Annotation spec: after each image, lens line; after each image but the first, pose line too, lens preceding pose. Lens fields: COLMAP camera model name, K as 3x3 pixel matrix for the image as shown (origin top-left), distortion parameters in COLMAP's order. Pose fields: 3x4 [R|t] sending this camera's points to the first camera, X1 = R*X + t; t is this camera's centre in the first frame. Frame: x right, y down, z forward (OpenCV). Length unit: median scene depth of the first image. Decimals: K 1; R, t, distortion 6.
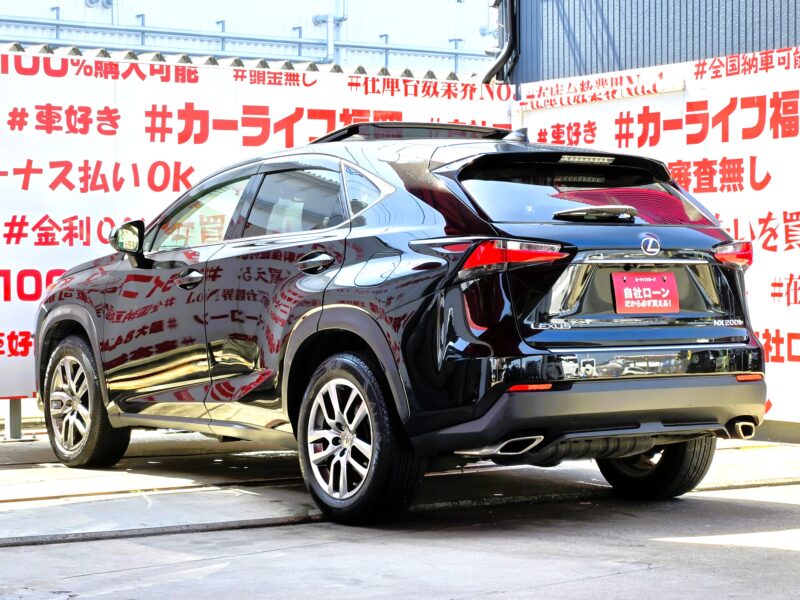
lens RADIAL K [[1961.2, 0, 400.0], [0, 1961.2, 300.0], [0, 0, 1]] dist [-0.422200, 6.227423]
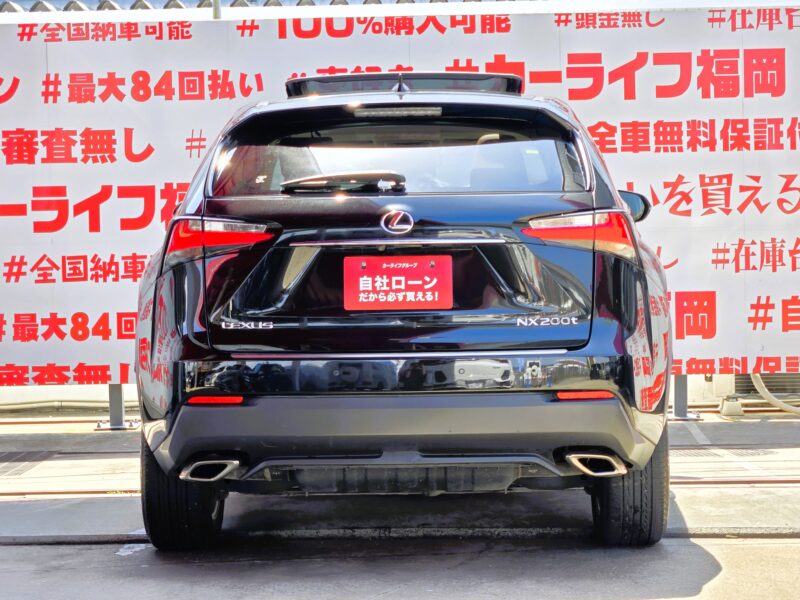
lens RADIAL K [[1961.2, 0, 400.0], [0, 1961.2, 300.0], [0, 0, 1]] dist [-0.422200, 6.227423]
pose [[0.816703, 0.008719, -0.576992, 0.384606], [0.005527, 0.999722, 0.022929, -0.009796], [0.577031, -0.021915, 0.816428, 0.247977]]
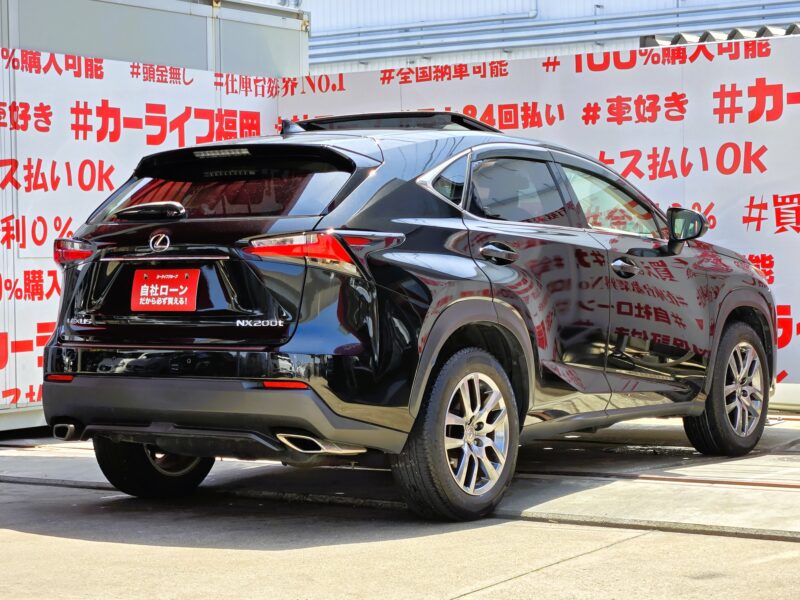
lens RADIAL K [[1961.2, 0, 400.0], [0, 1961.2, 300.0], [0, 0, 1]] dist [-0.422200, 6.227423]
pose [[0.380027, 0.017440, -0.924811, 0.724942], [-0.000949, 0.999829, 0.018465, -0.011392], [0.924975, -0.006139, 0.379978, 0.494449]]
